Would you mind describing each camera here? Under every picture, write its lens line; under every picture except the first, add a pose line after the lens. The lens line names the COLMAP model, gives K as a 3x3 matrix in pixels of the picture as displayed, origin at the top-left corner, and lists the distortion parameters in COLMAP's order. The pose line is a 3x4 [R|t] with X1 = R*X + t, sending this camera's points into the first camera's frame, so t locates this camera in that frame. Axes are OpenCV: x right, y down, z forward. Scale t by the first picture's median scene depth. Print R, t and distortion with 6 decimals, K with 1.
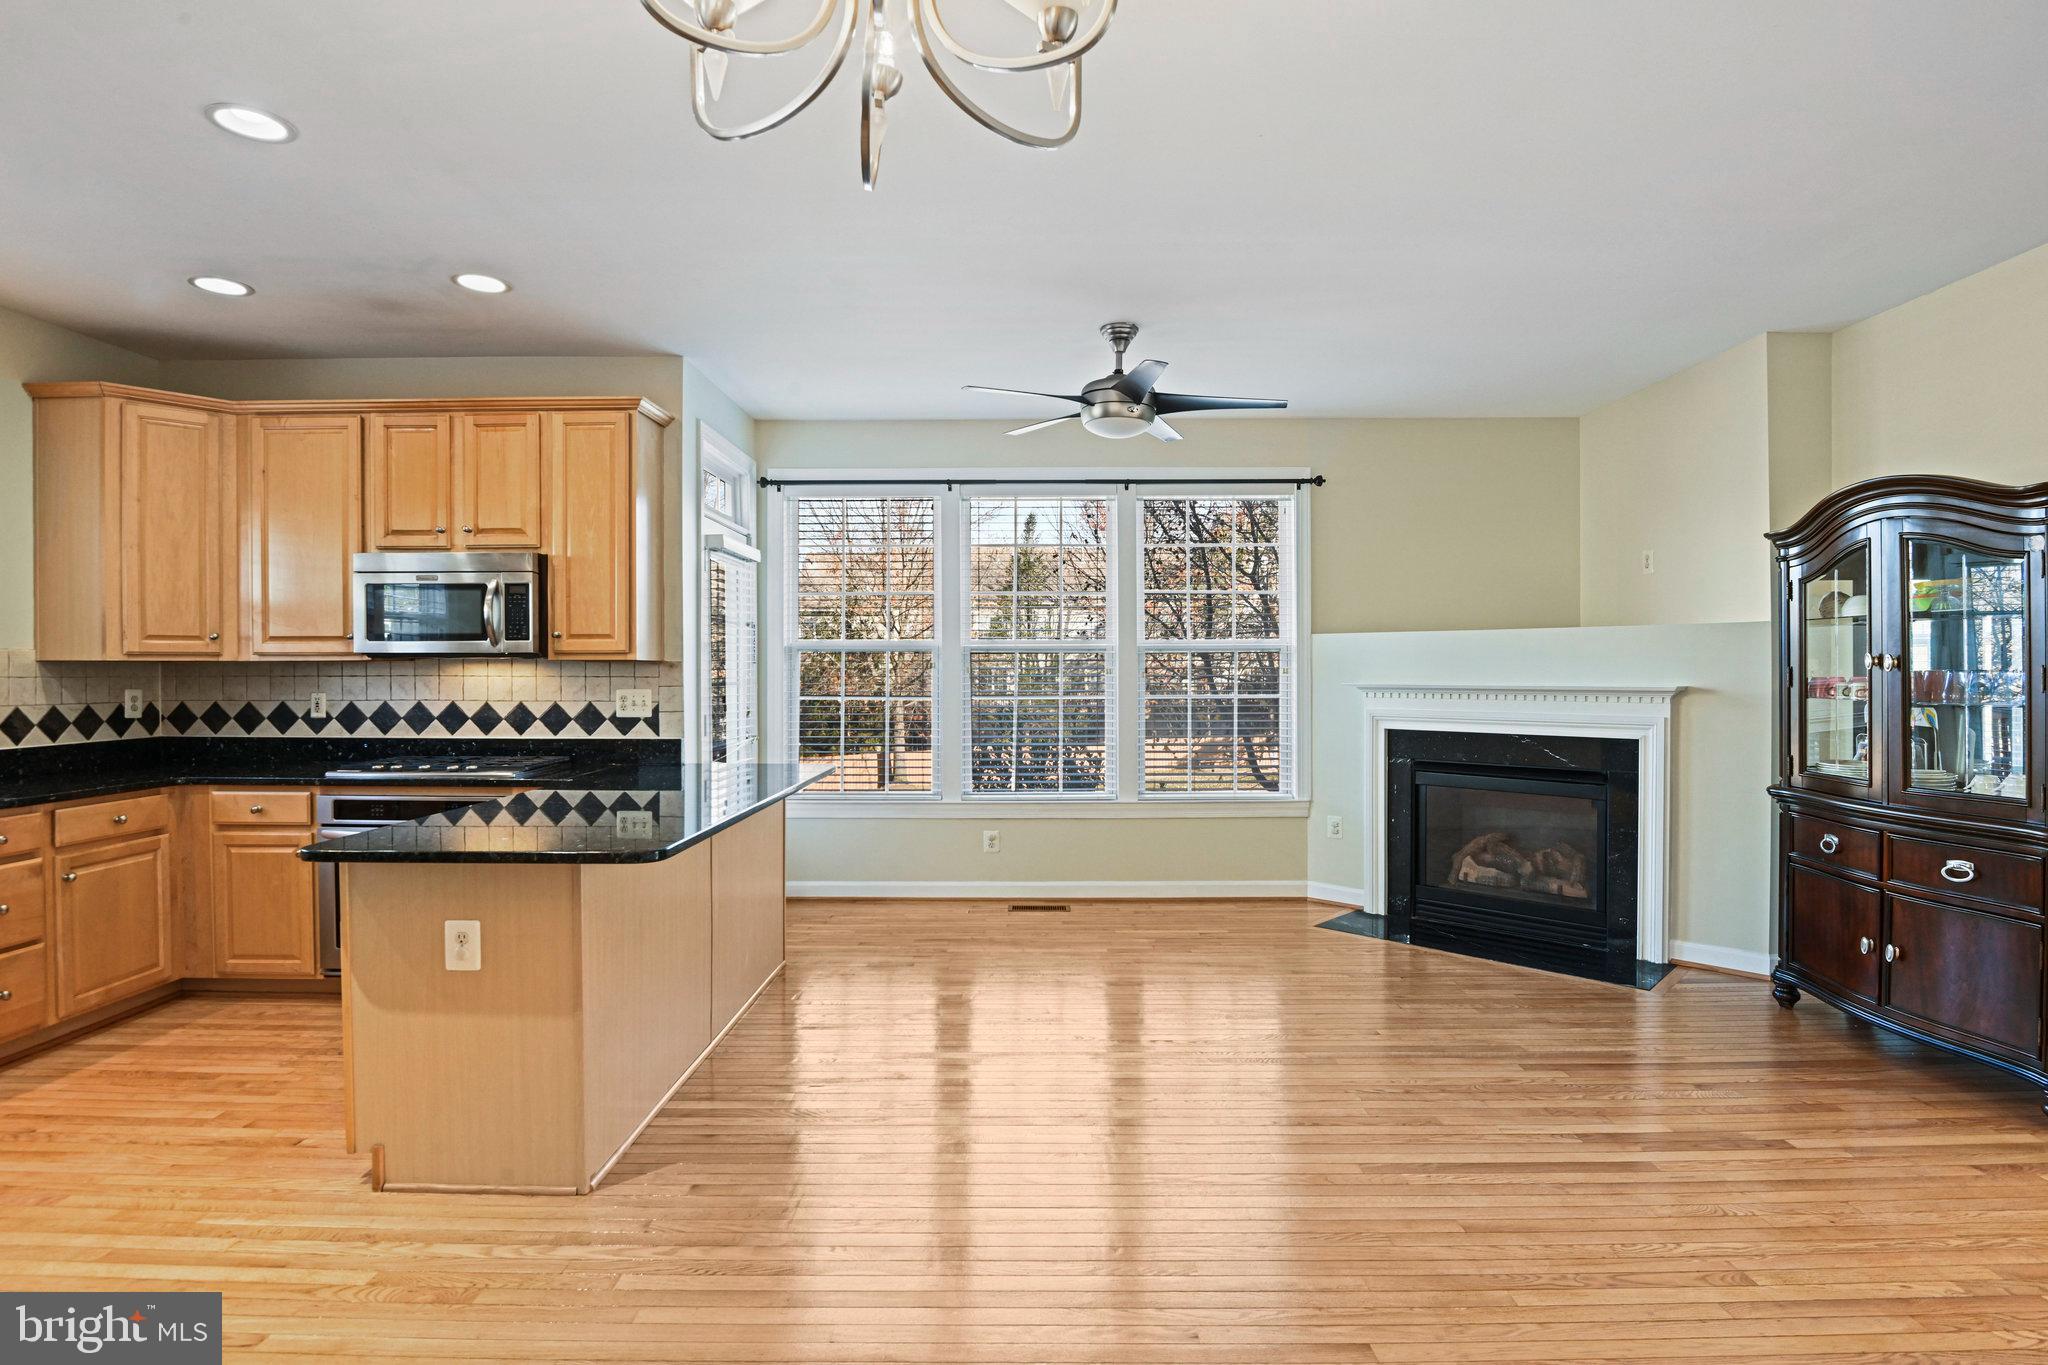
lens RADIAL K [[1031.2, 0, 1024.0], [0, 1031.2, 682.5], [0, 0, 1]] dist [-0.011724, -0.007896]
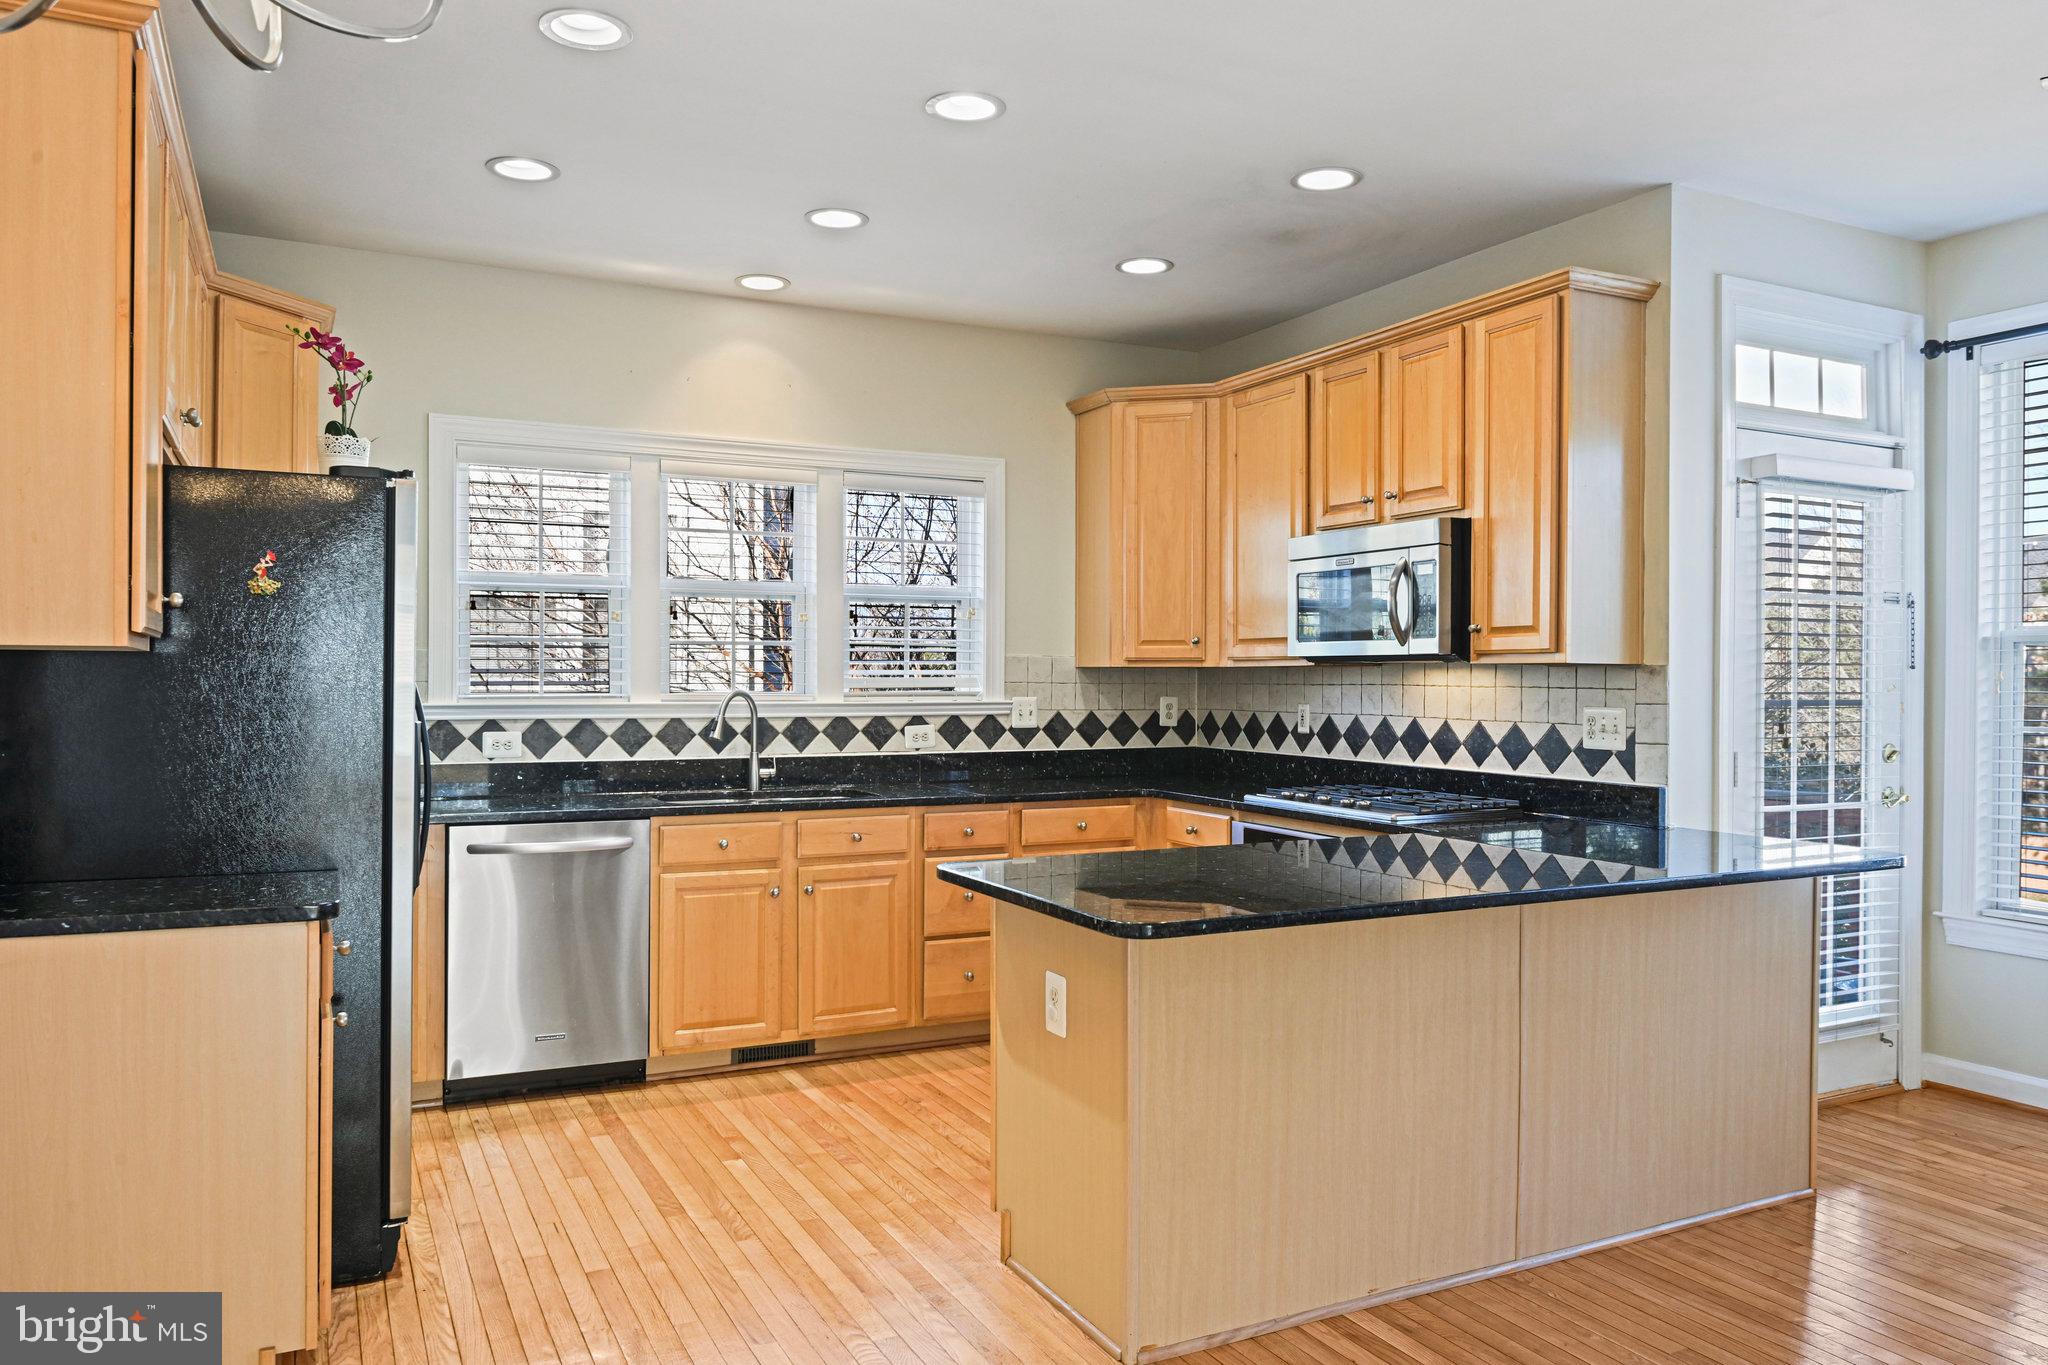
lens RADIAL K [[1423.4, 0, 1015.5], [0, 1423.4, 682.0], [0, 0, 1]] dist [-0.011644, -0.005149]
pose [[0.451500, 0.005065, -0.892257, 0.283162], [-0.014906, 0.999887, -0.001867, -0.002601], [0.892147, 0.014143, 0.451525, 0.266524]]
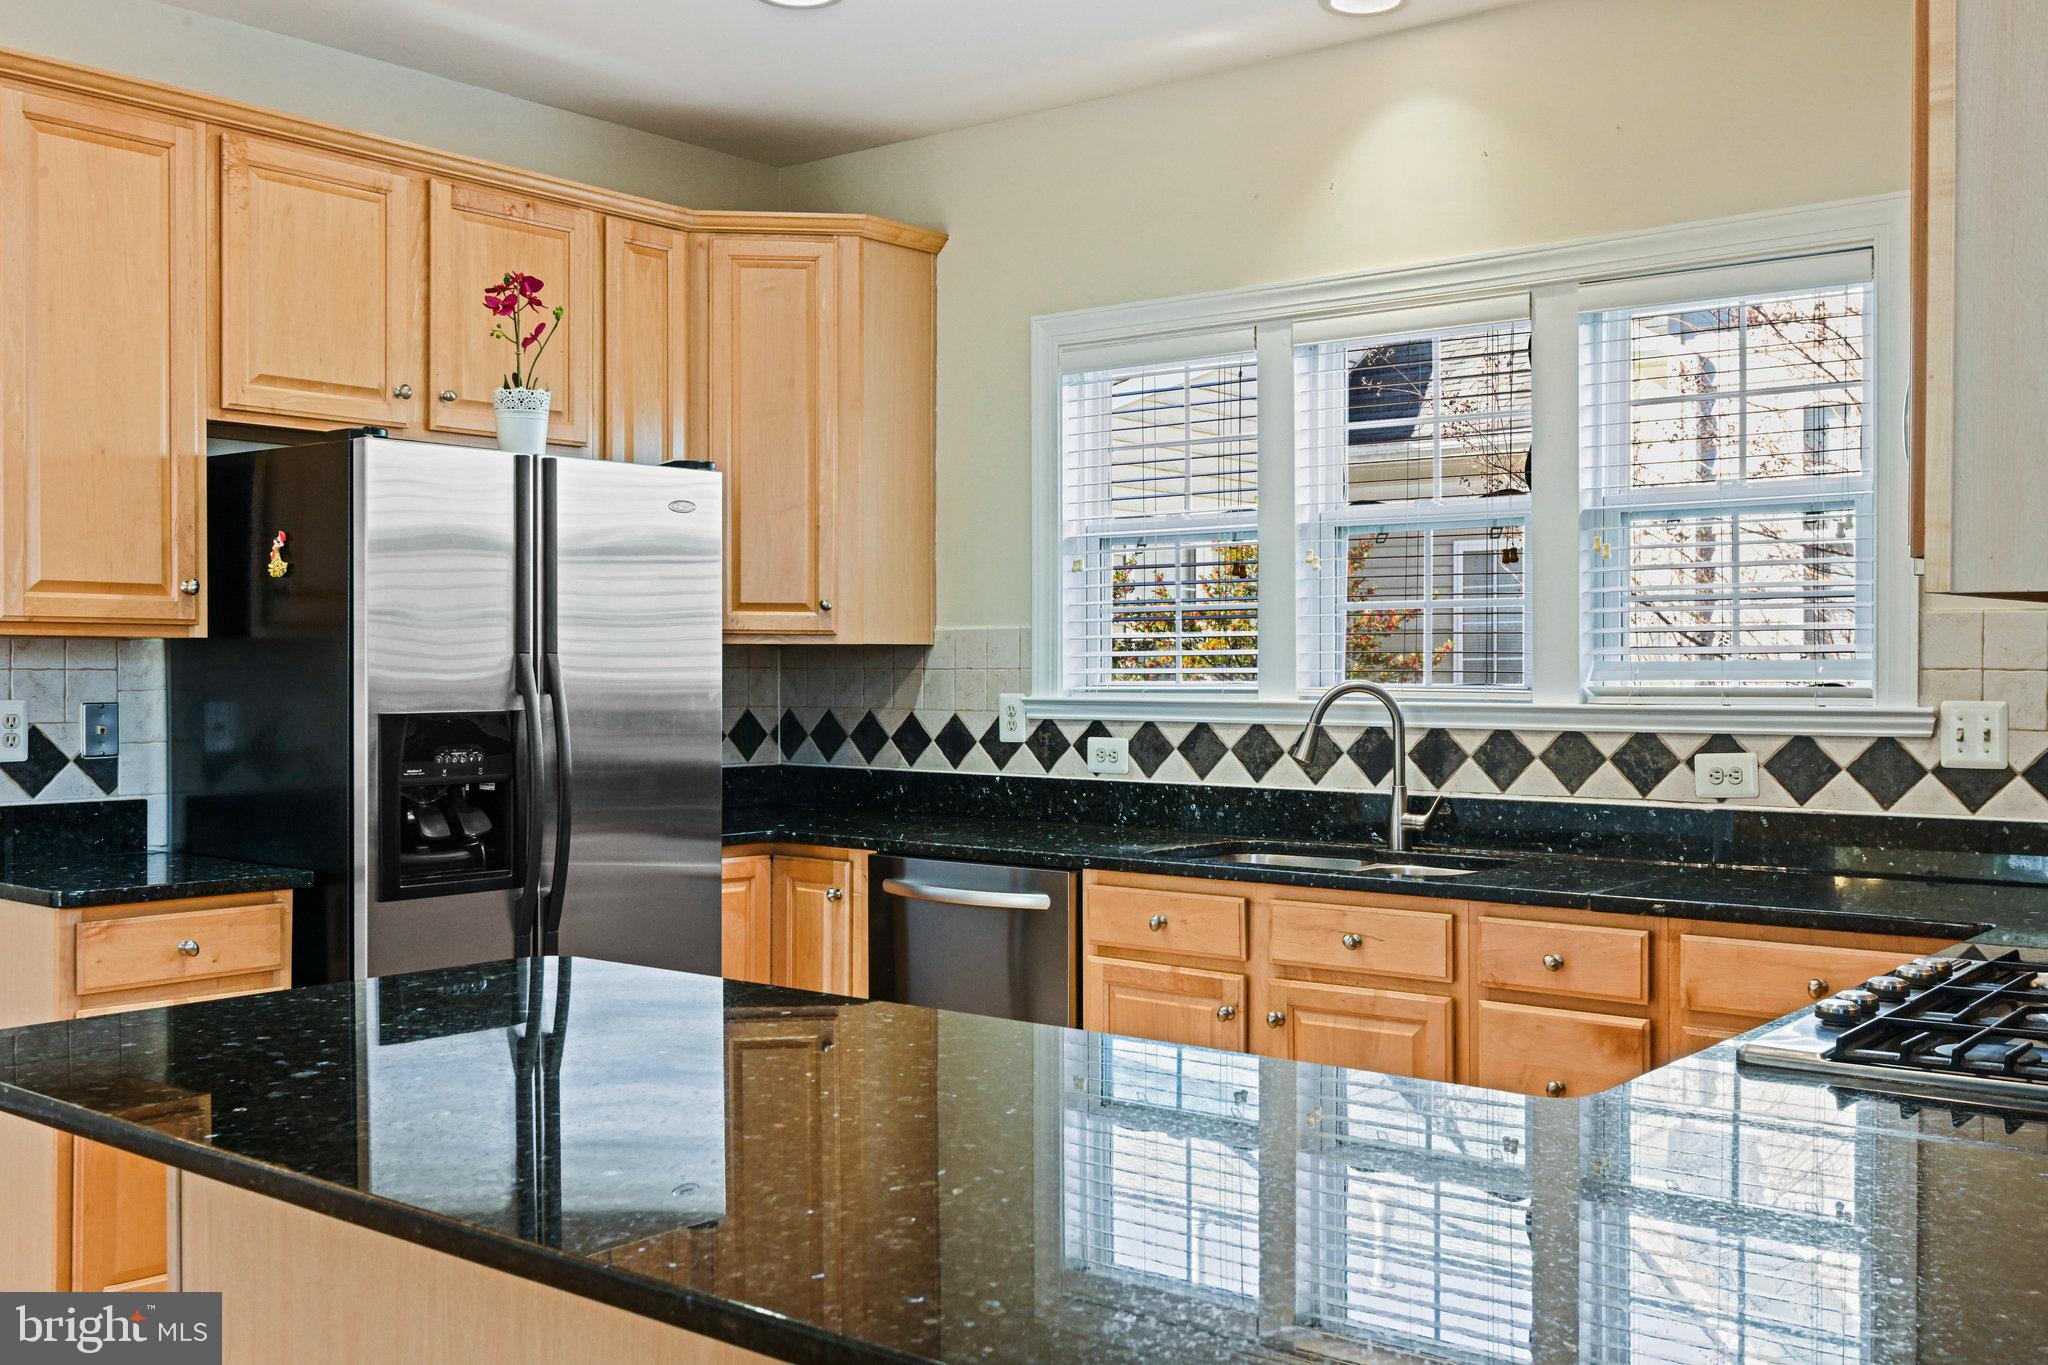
lens RADIAL K [[1968.1, 0, 1024.0], [0, 1968.1, 682.5], [0, 0, 1]] dist [0.002448, 0.003281]
pose [[-0.627675, 0.008531, -0.778428, 0.003080], [-0.007941, 0.999818, 0.017360, -0.010402], [0.778435, 0.017077, -0.627493, 1.098213]]
